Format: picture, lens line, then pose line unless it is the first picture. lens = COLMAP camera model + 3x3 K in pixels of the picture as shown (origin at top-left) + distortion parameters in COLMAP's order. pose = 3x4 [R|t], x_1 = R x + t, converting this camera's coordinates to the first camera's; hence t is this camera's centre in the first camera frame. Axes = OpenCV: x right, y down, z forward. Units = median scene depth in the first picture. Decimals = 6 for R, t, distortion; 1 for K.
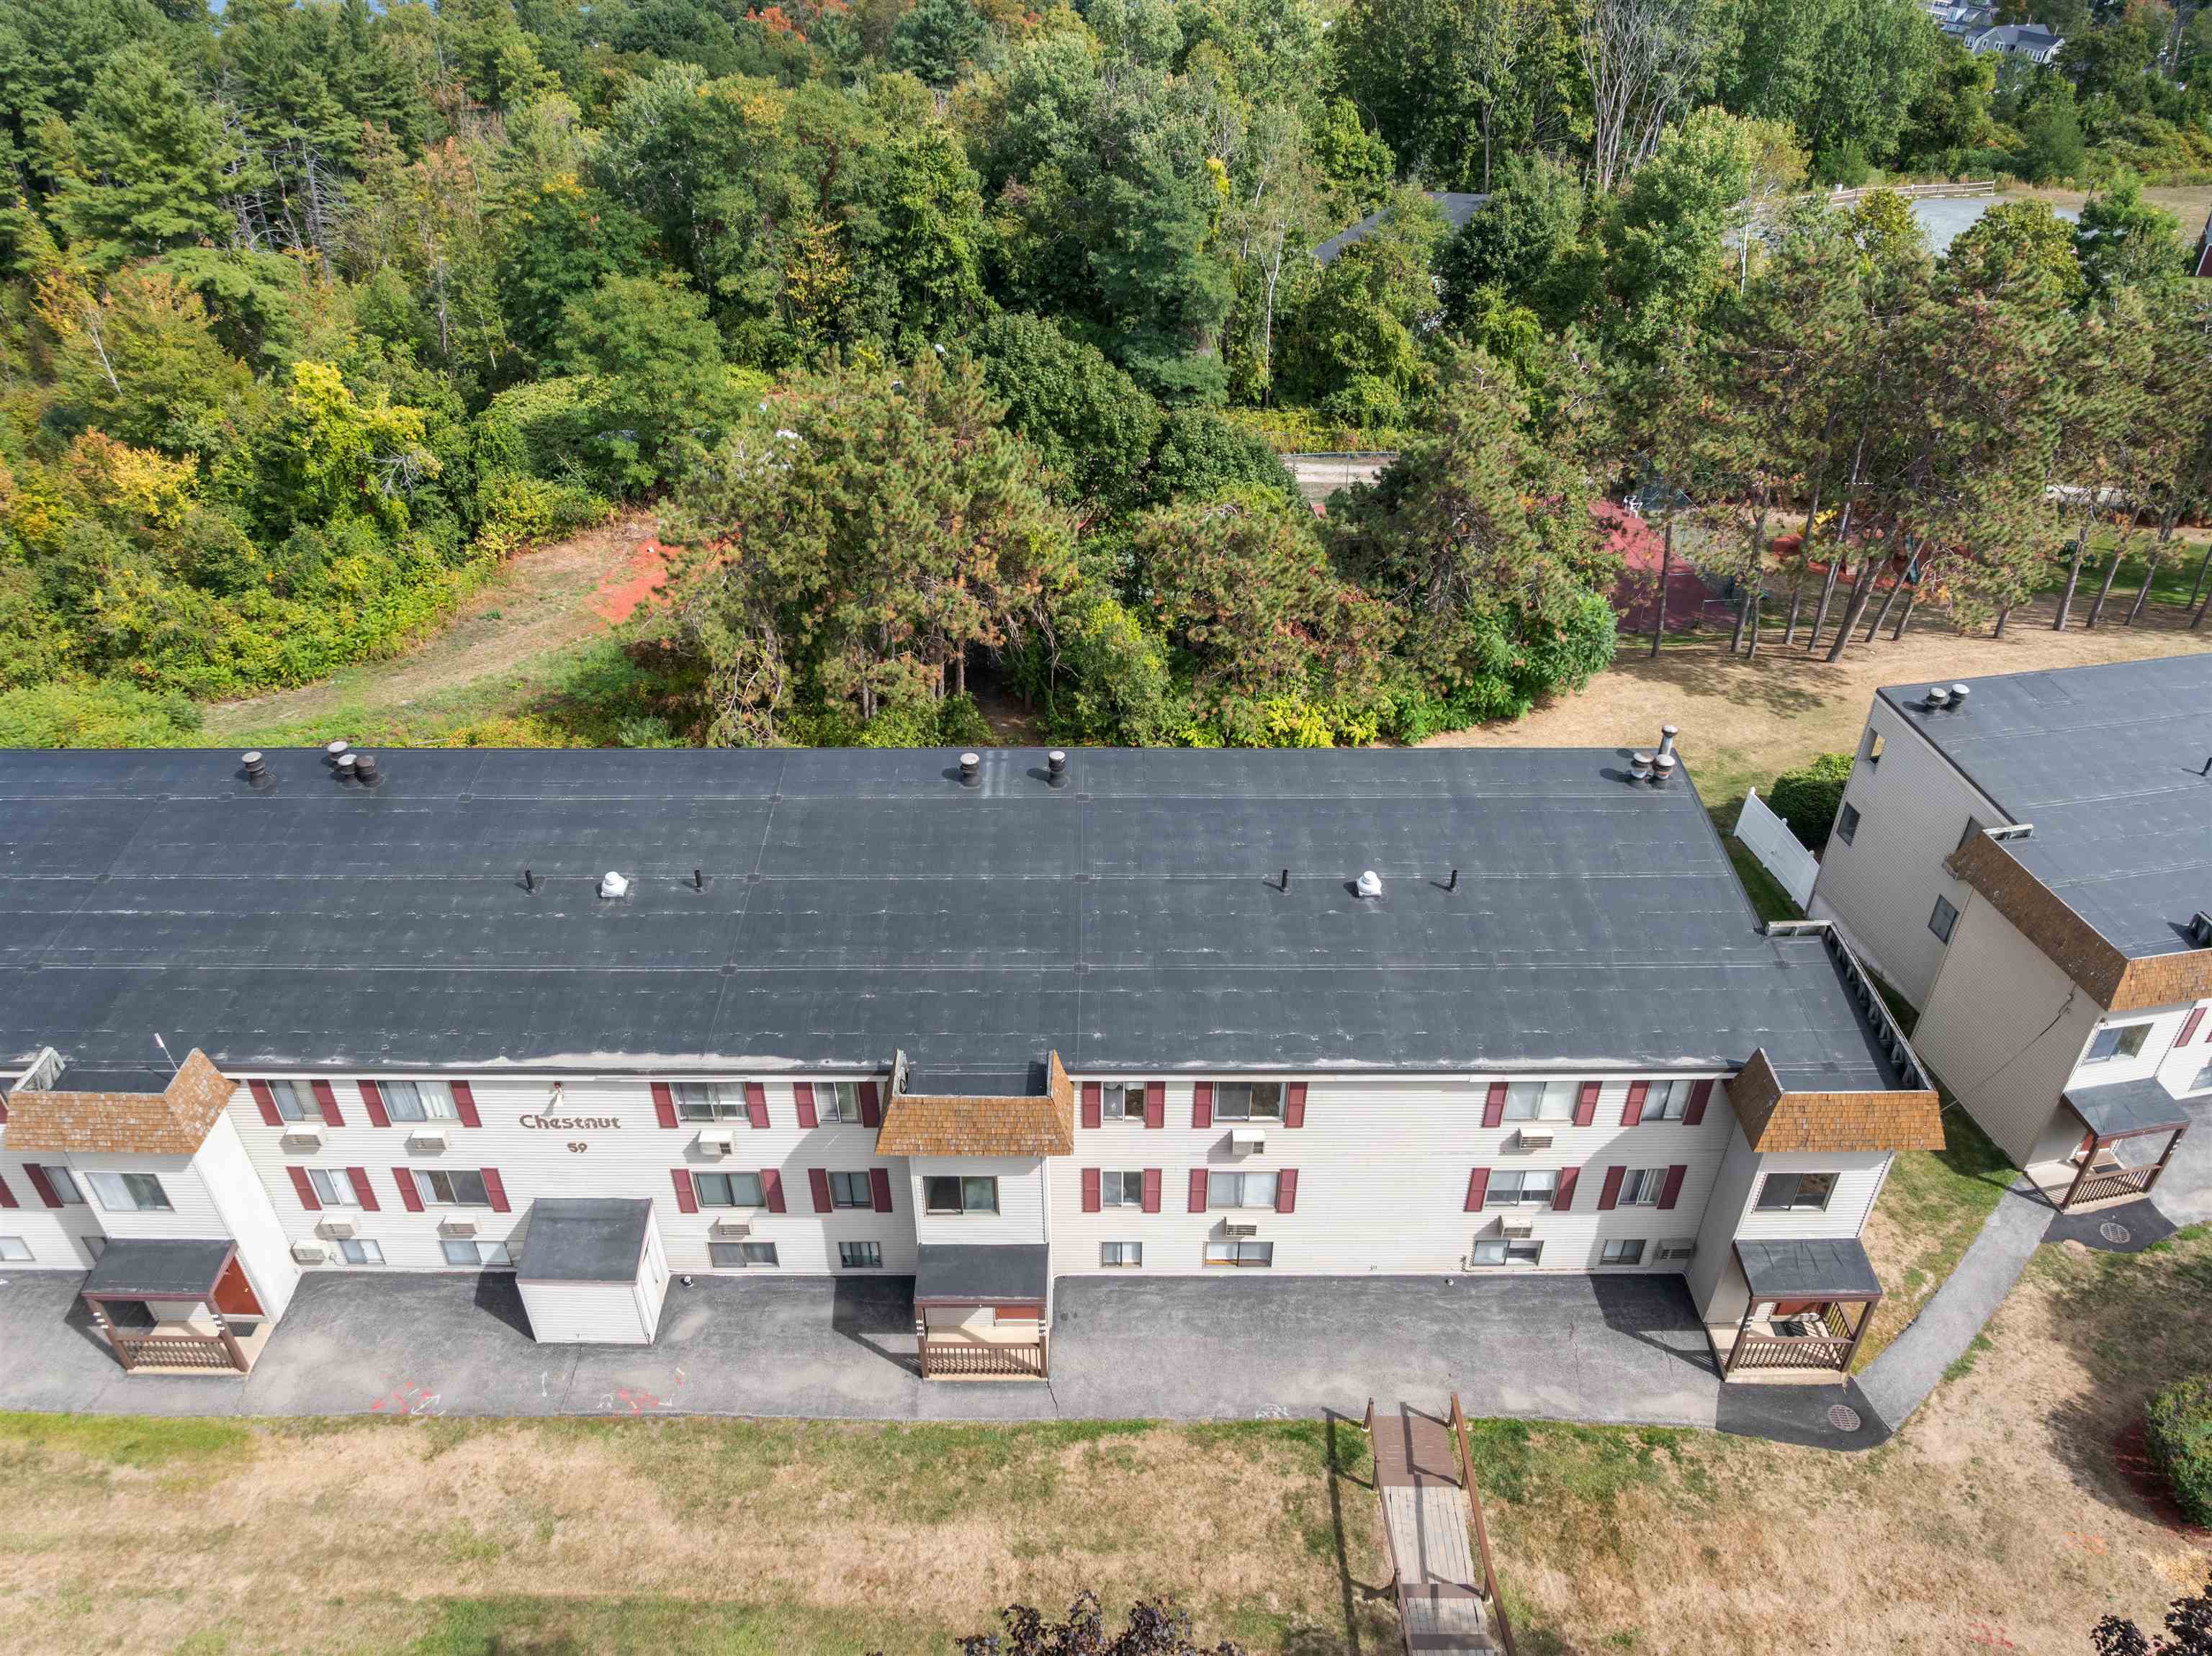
lens RADIAL K [[1555.6, 0, 1107.2], [0, 1555.6, 828.3], [0, 0, 1]] dist [-0.033045, 0.003924]
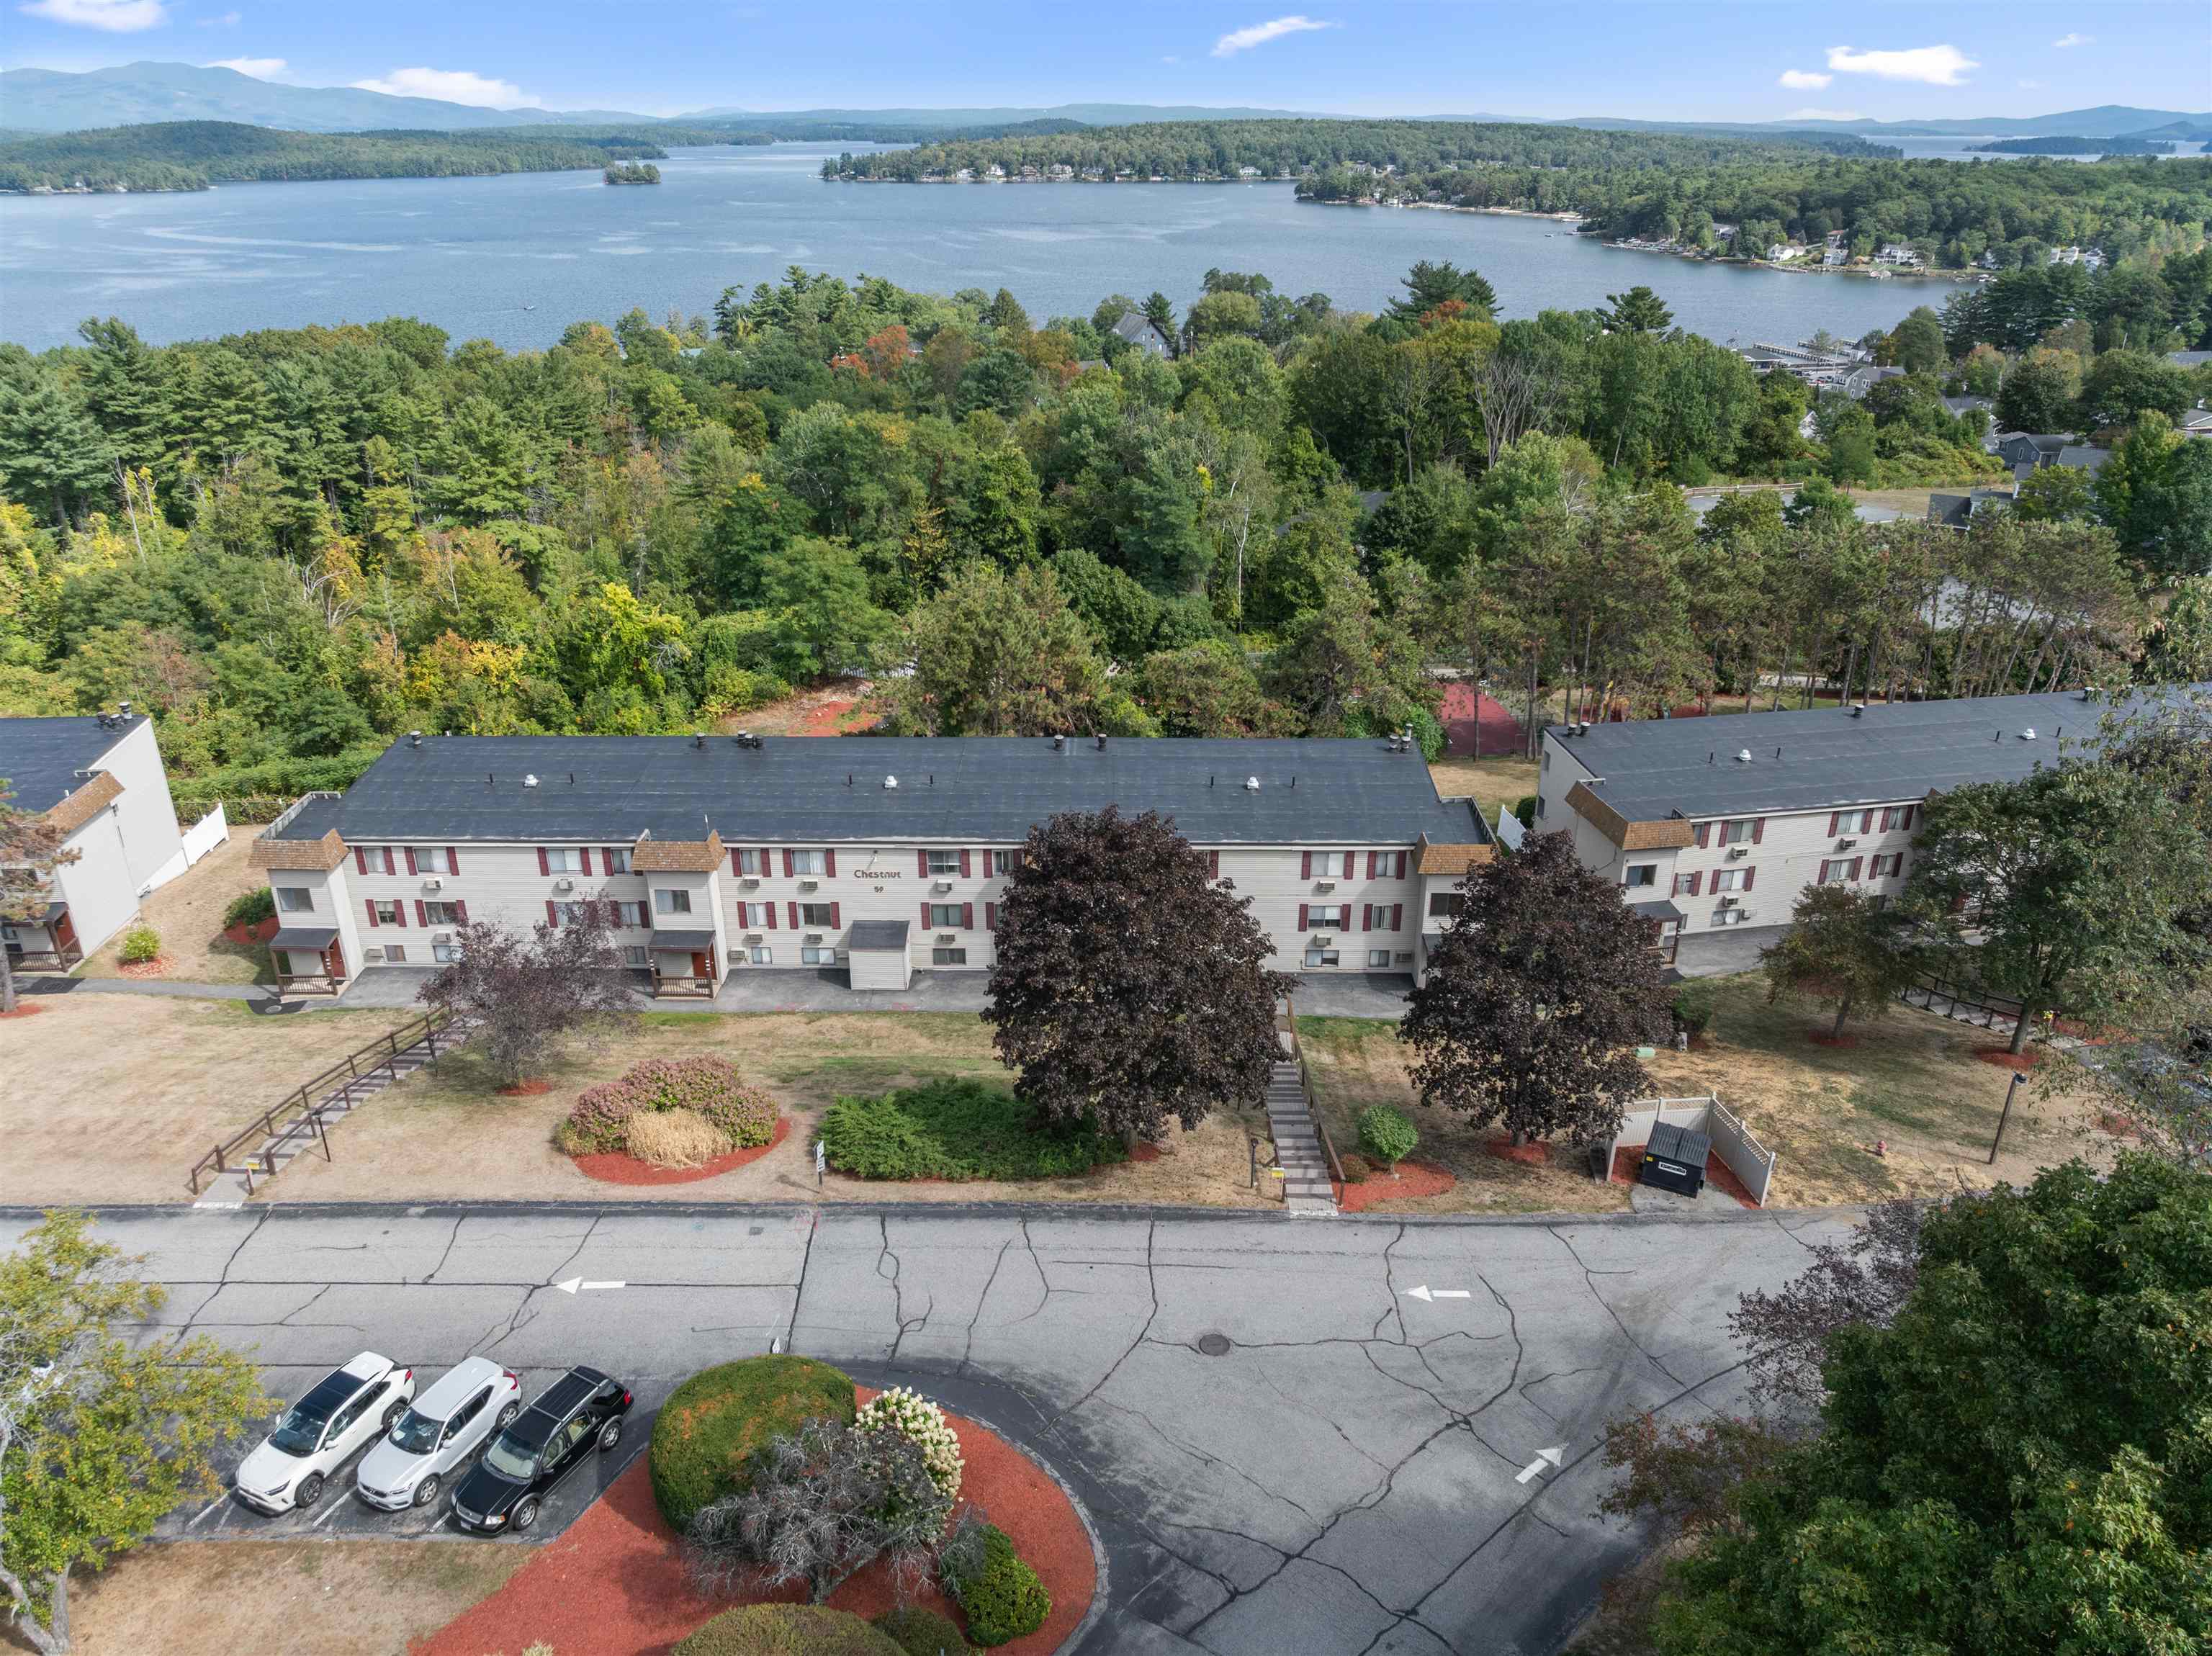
lens RADIAL K [[1551.1, 0, 1113.5], [0, 1551.1, 834.1], [0, 0, 1]] dist [-0.002862, -0.001178]
pose [[0.999953, 0.003161, -0.009123, 0.000420], [-0.004777, 0.983112, -0.182942, 0.206928], [0.008391, 0.182977, 0.983081, -0.442180]]
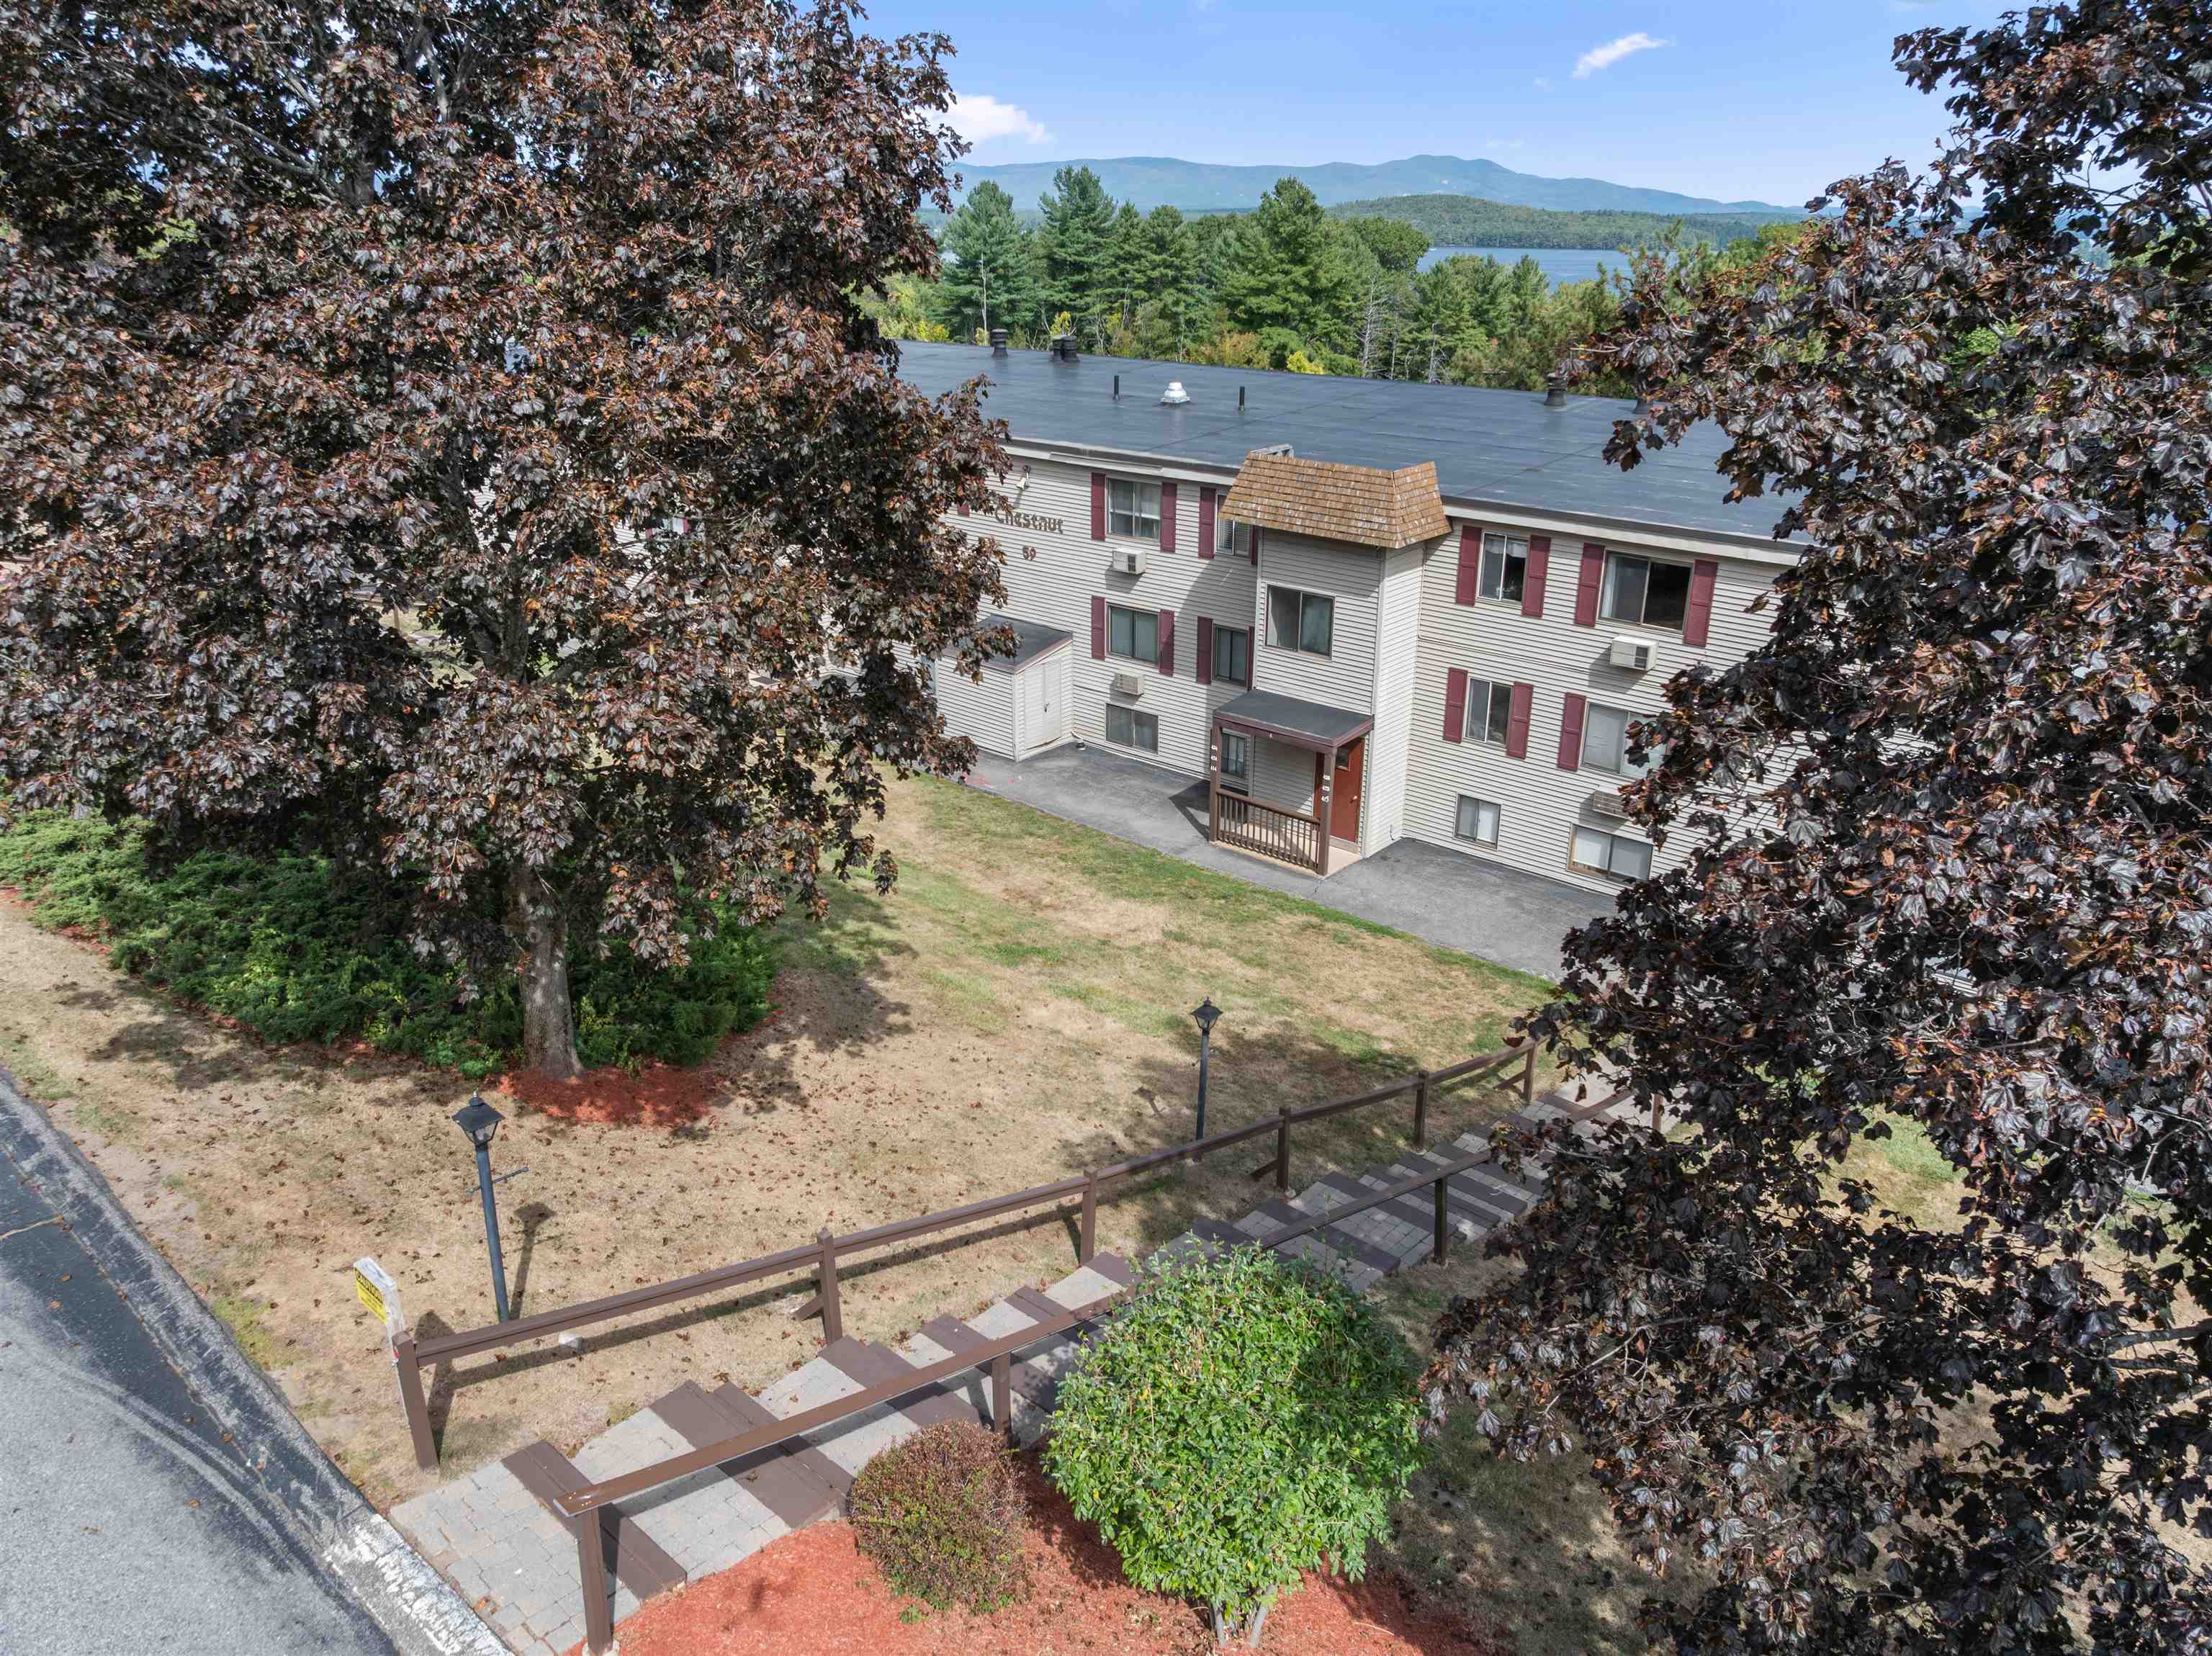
lens RADIAL K [[1555.6, 0, 1107.2], [0, 1555.6, 828.3], [0, 0, 1]] dist [-0.033045, 0.003924]
pose [[0.756345, 0.244349, -0.606824, 0.155625], [-0.380546, 0.918859, -0.104316, 0.186886], [0.532096, 0.309823, 0.787961, 0.097832]]
